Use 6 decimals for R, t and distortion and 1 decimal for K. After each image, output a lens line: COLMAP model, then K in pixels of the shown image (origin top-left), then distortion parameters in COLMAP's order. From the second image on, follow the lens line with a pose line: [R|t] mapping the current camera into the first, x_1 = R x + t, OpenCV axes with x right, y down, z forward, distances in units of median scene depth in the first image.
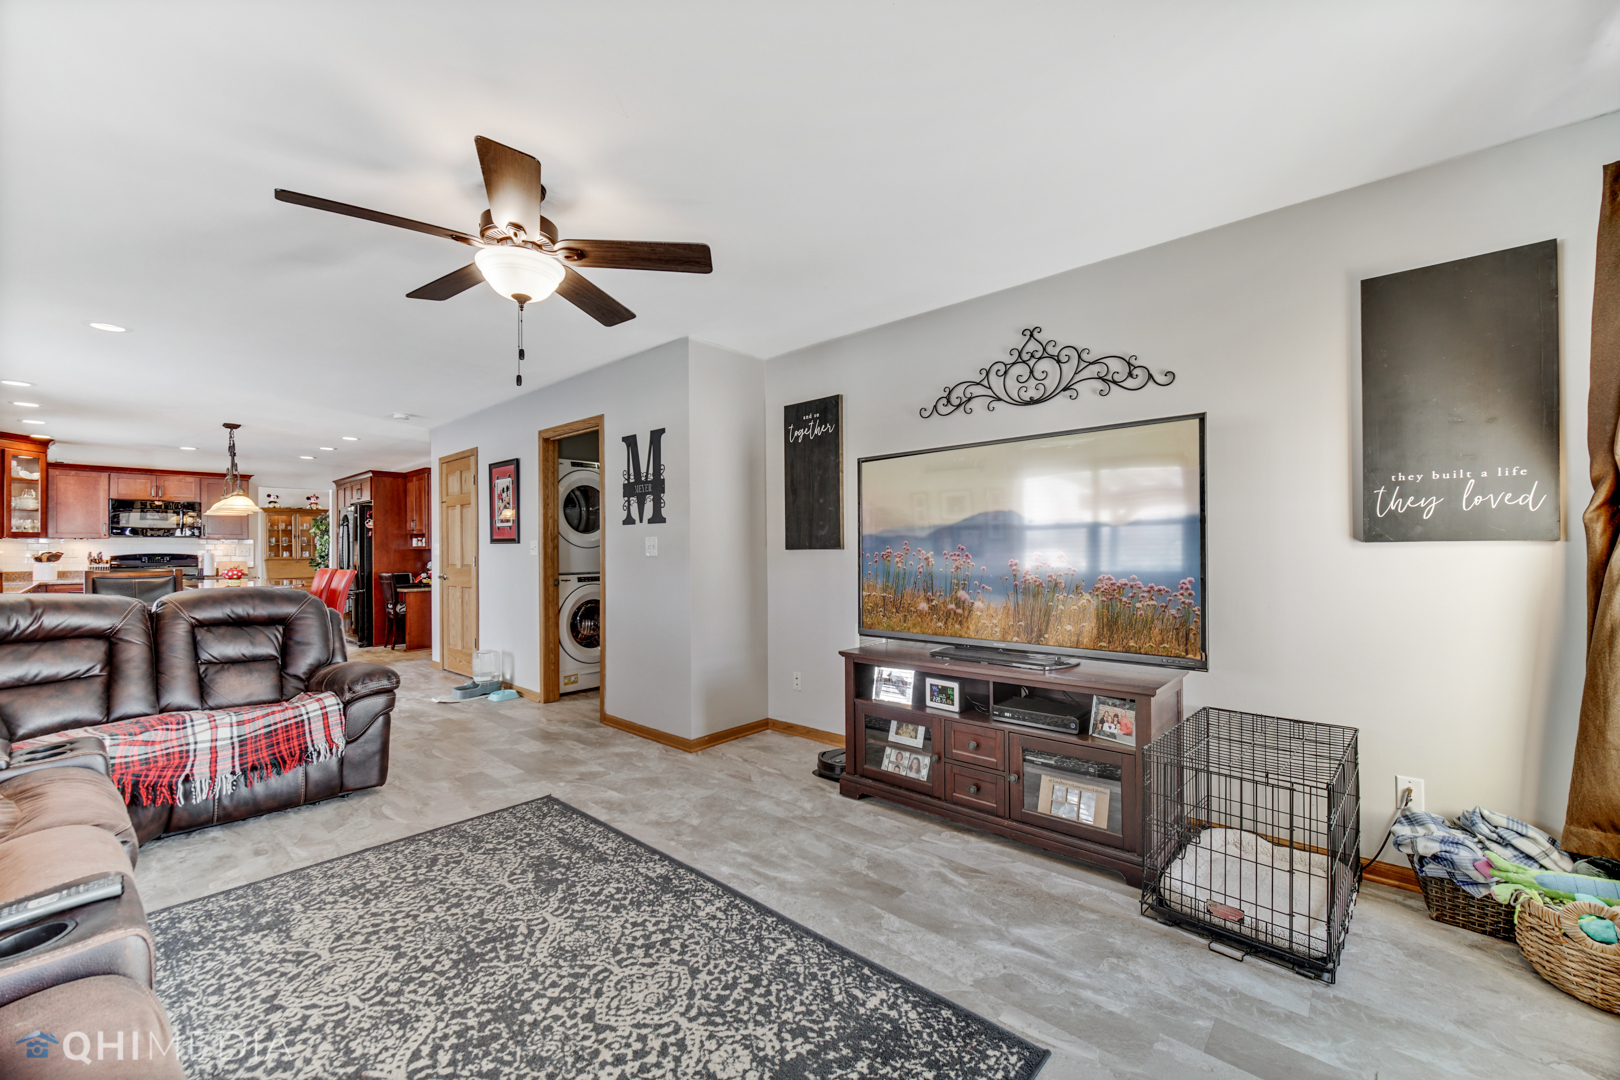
lens RADIAL K [[648.9, 0, 812.7], [0, 648.9, 544.6], [0, 0, 1]] dist [-0.001801, -0.000324]
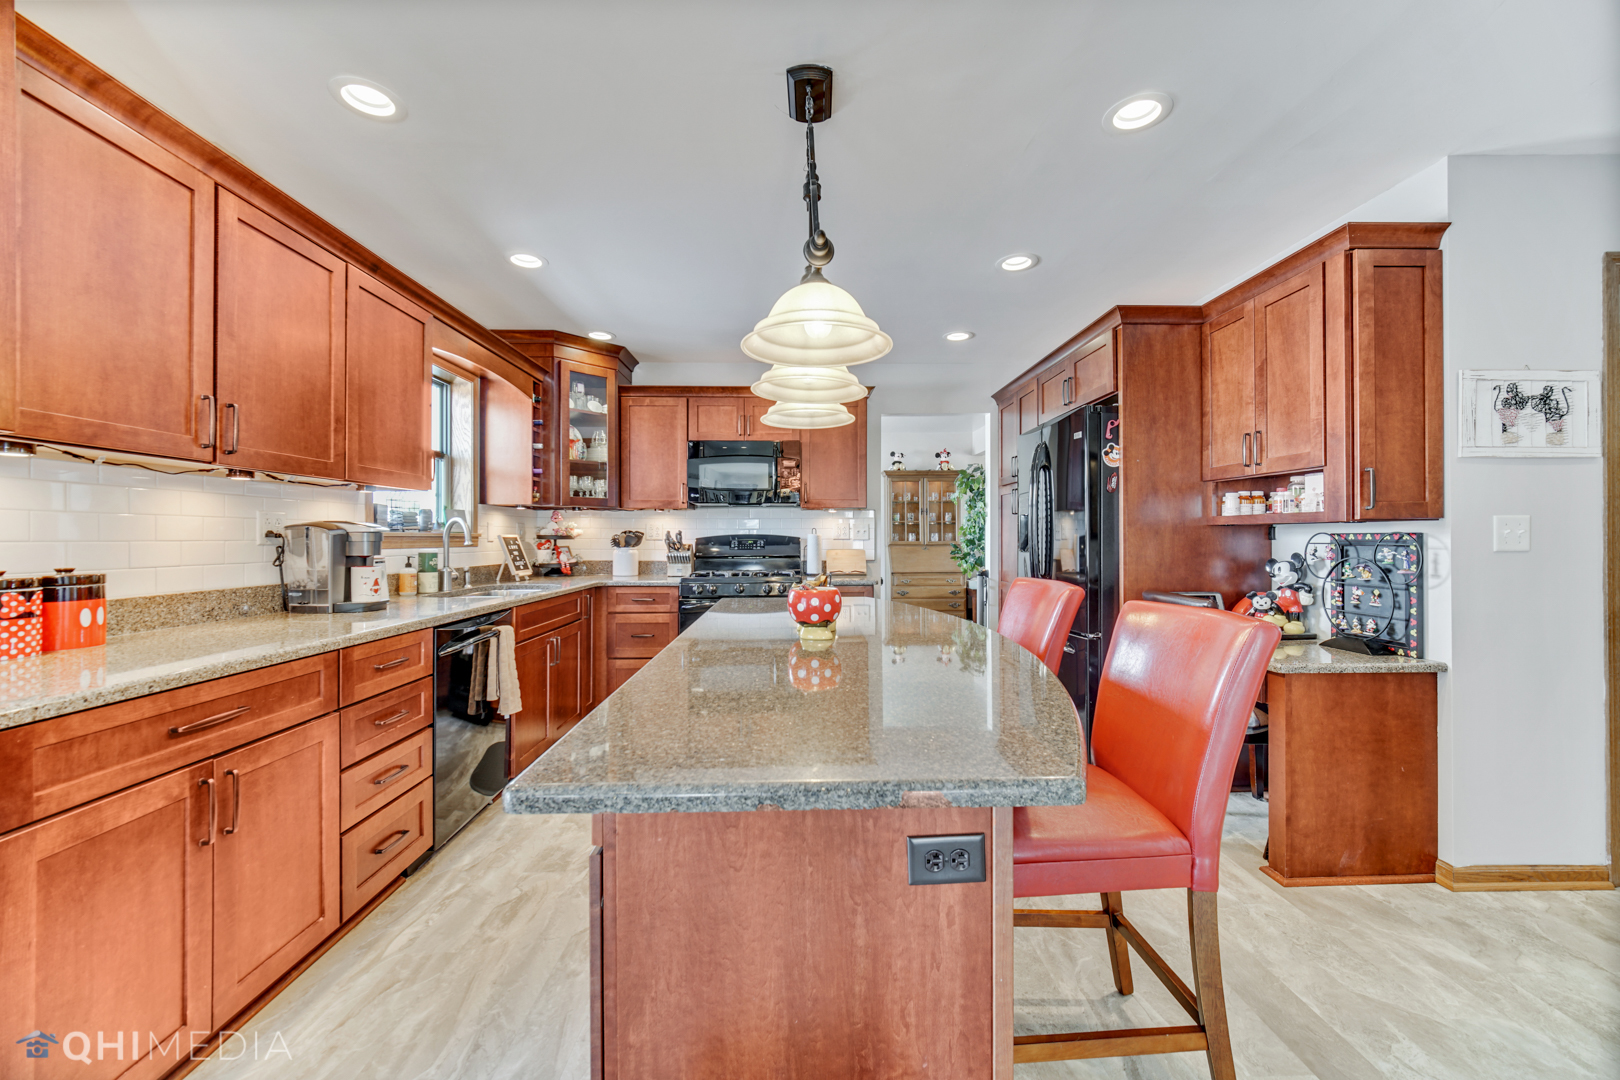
lens RADIAL K [[639.1, 0, 811.5], [0, 639.1, 534.8], [0, 0, 1]] dist [-0.003343, -0.000076]
pose [[0.683725, 0.003844, -0.729729, -0.532075], [0.002977, 0.999963, 0.008057, 0.009152], [0.729733, -0.007681, 0.683689, 0.623495]]
